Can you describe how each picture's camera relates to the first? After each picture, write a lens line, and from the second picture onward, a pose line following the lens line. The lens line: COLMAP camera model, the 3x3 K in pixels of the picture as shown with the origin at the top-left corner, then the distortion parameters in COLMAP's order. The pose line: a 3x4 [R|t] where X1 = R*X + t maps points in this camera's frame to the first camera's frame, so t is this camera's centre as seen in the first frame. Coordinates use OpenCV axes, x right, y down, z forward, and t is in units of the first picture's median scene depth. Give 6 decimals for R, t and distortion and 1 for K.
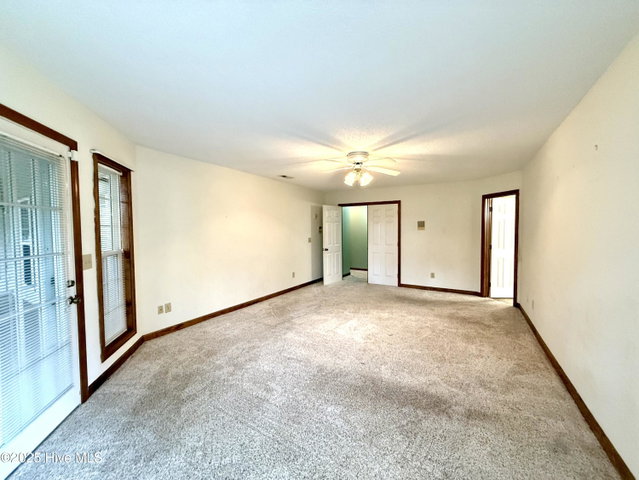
lens RADIAL K [[254.5, 0, 318.1], [0, 254.5, 239.1], [0, 0, 1]] dist [0.000583, -0.000093]
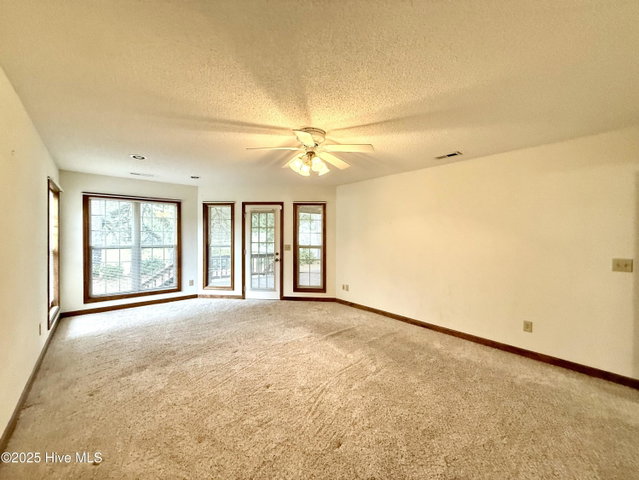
lens RADIAL K [[254.5, 0, 318.1], [0, 254.5, 239.1], [0, 0, 1]] dist [0.000583, -0.000093]
pose [[-0.291766, 0.021083, -0.956257, 1.317747], [-0.044269, 0.998388, 0.035519, -0.091732], [0.955465, 0.052696, -0.290362, 1.875905]]
